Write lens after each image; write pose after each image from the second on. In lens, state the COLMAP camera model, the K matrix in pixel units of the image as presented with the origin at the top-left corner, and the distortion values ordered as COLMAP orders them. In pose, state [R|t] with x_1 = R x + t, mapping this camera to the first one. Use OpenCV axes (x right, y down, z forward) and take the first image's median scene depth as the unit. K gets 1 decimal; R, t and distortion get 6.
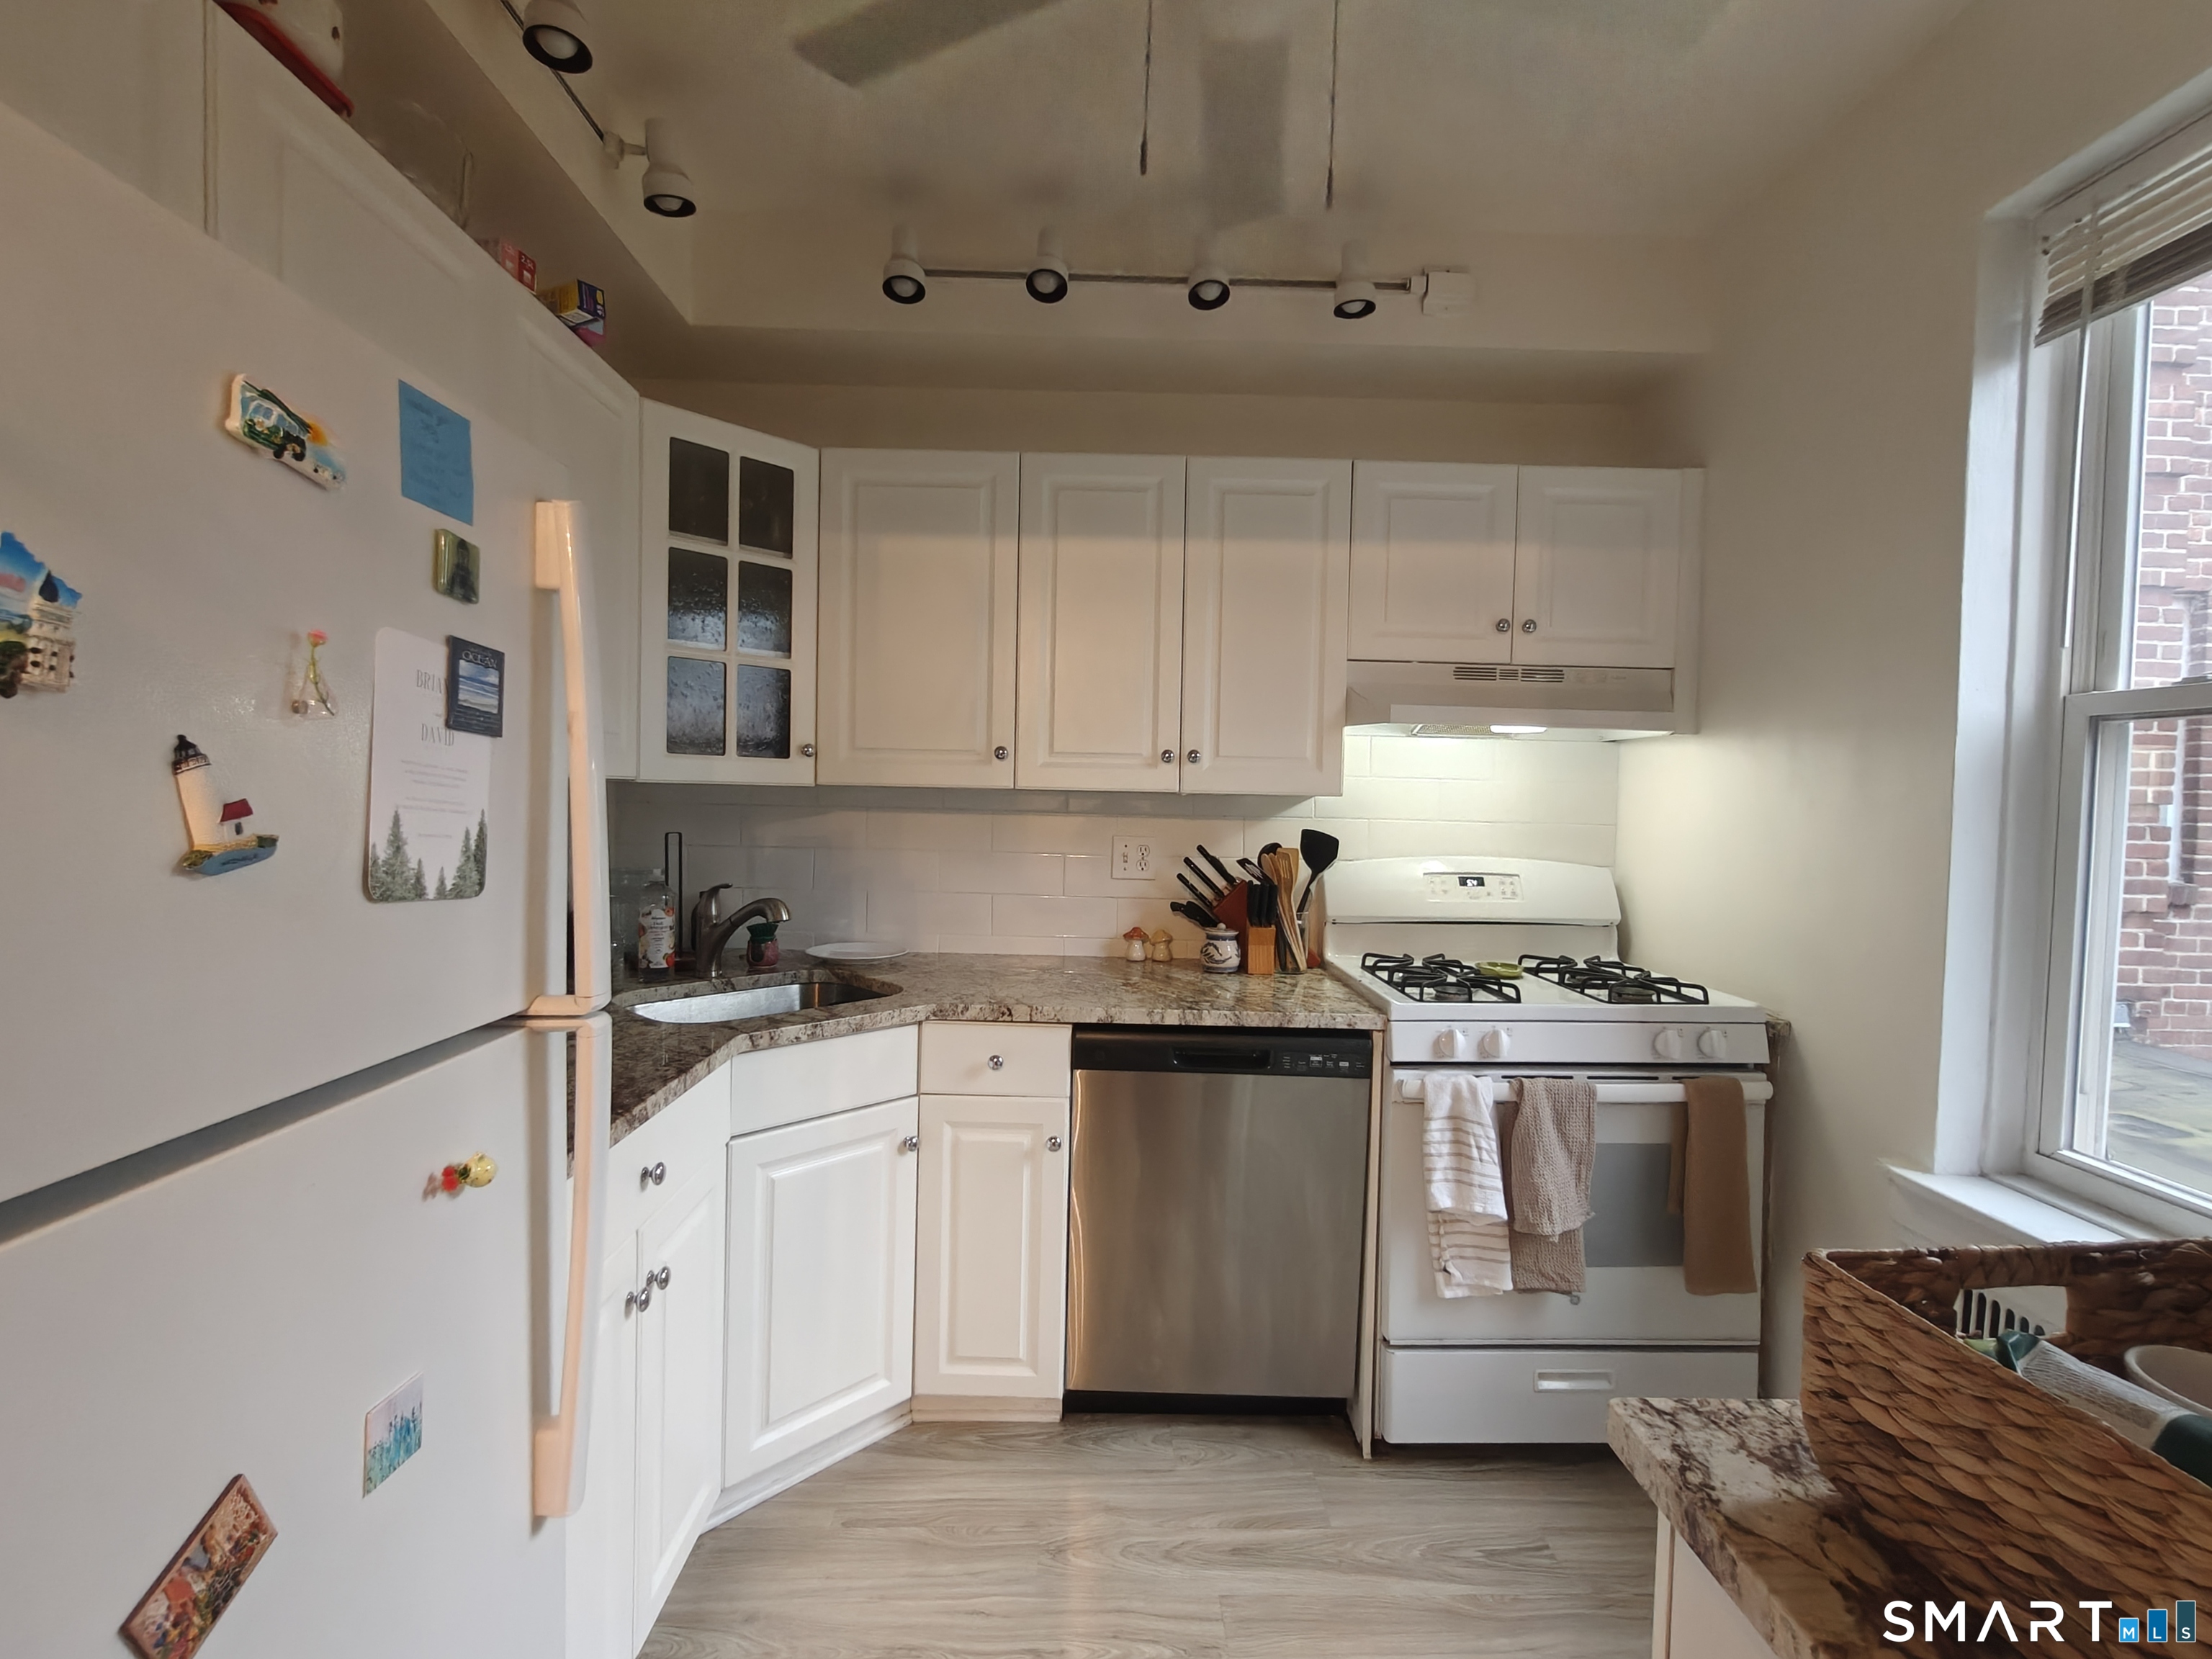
lens RADIAL K [[988.2, 0, 1106.0], [0, 988.2, 829.5], [0, 0, 1]] dist [-0.001553, -0.000047]
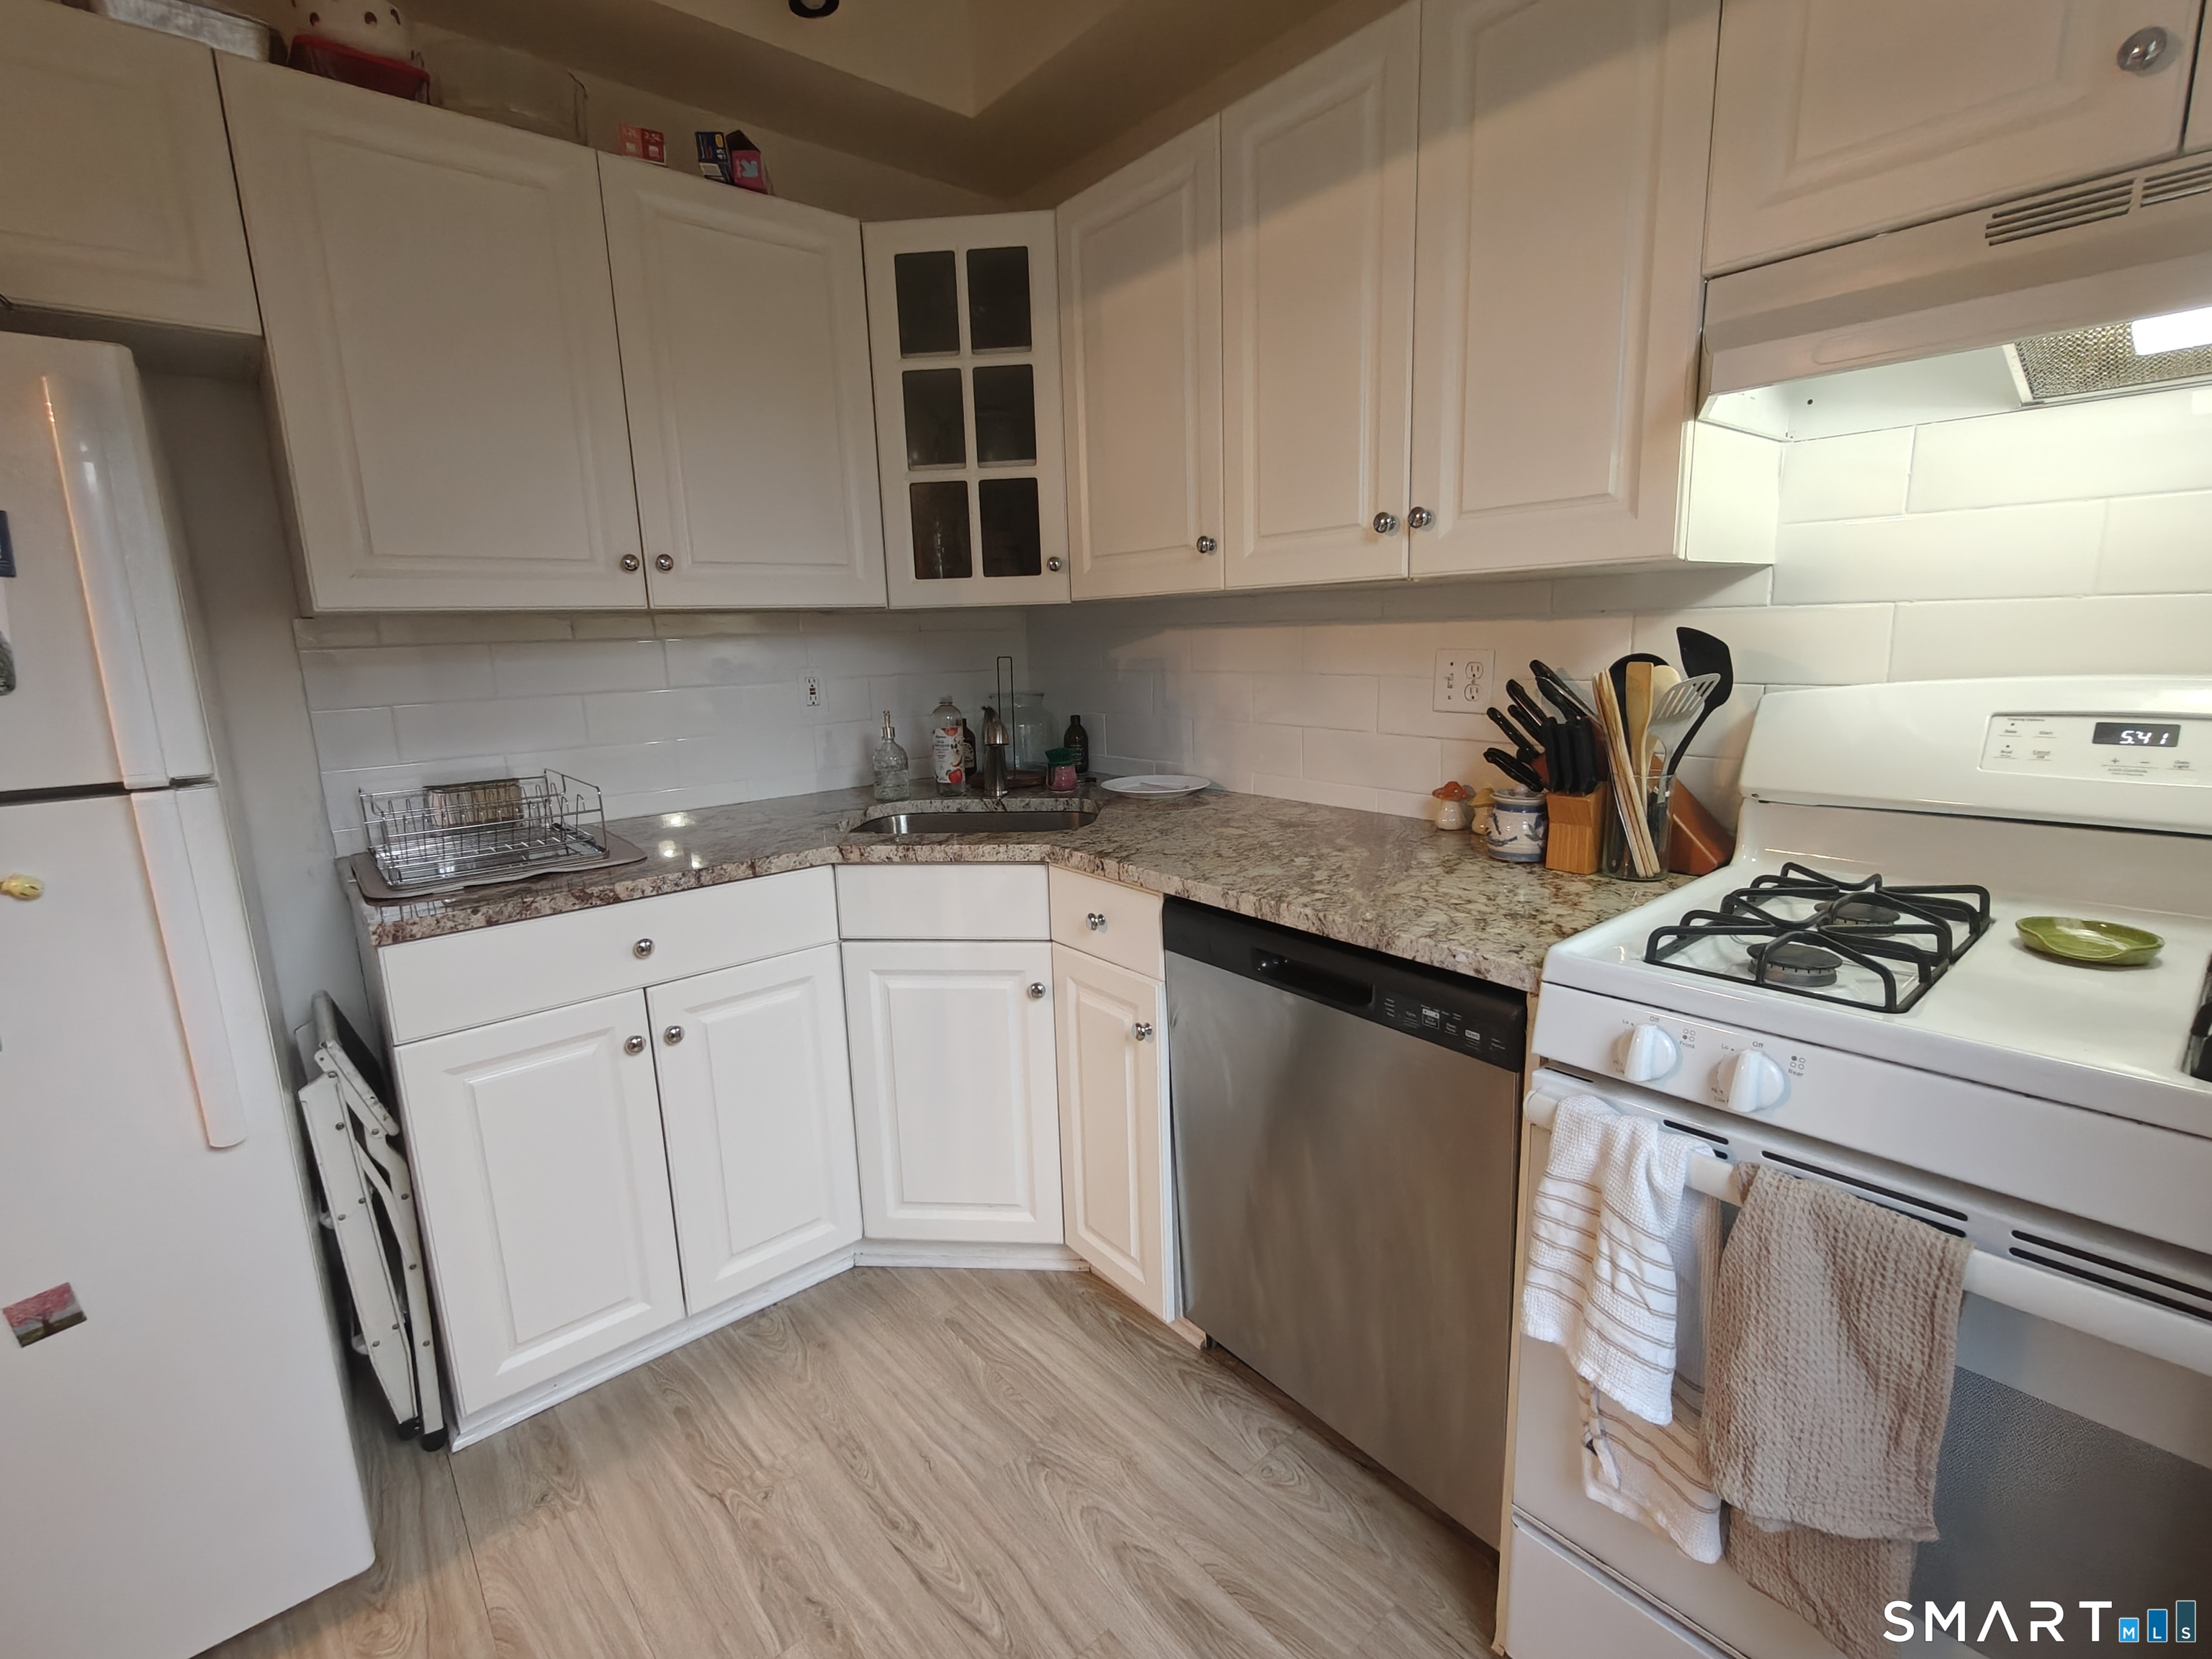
lens RADIAL K [[991.9, 0, 1105.7], [0, 991.9, 826.8], [0, 0, 1]] dist [-0.001104, 0.000104]
pose [[0.633223, 0.109851, -0.766134, 0.516436], [0.017217, 0.987632, 0.155840, 0.021501], [0.773778, -0.111871, 0.623500, 0.465354]]
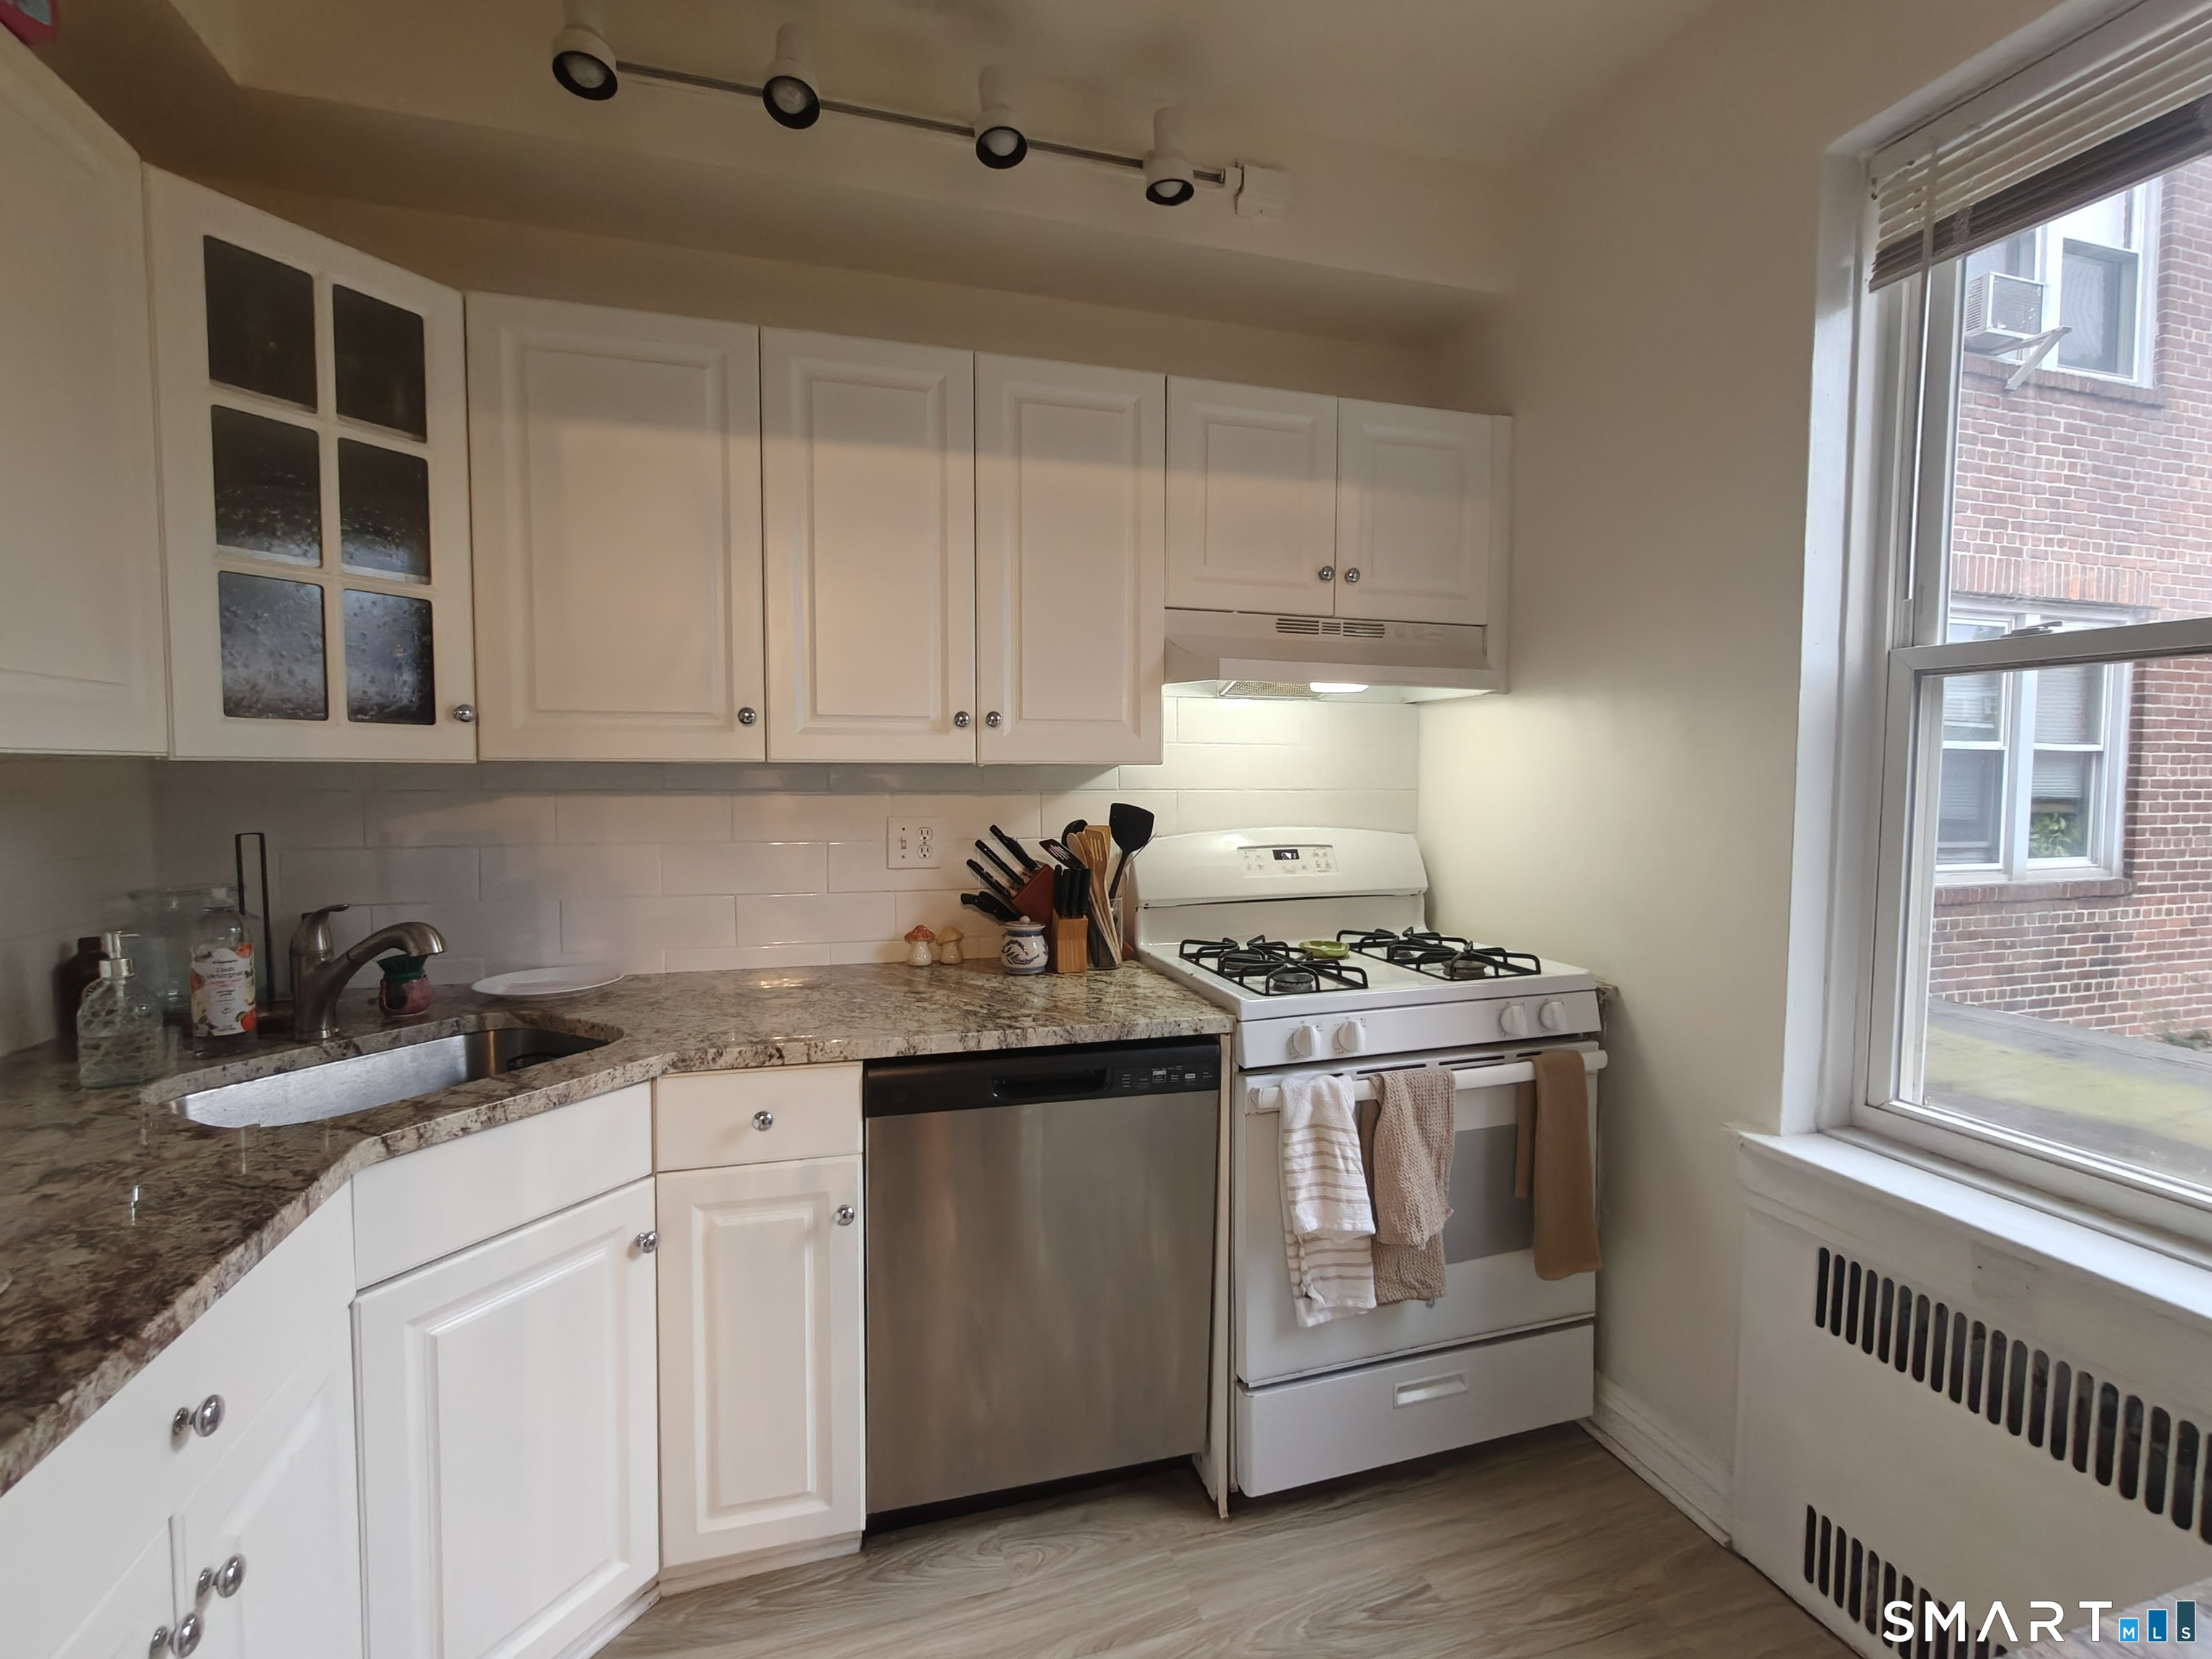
lens RADIAL K [[991.9, 0, 1105.7], [0, 991.9, 826.8], [0, 0, 1]] dist [-0.001104, 0.000104]
pose [[0.961340, -0.034021, 0.273256, -0.055818], [0.027368, 0.999230, 0.028124, -0.005042], [-0.274002, -0.019558, 0.961530, 0.187683]]
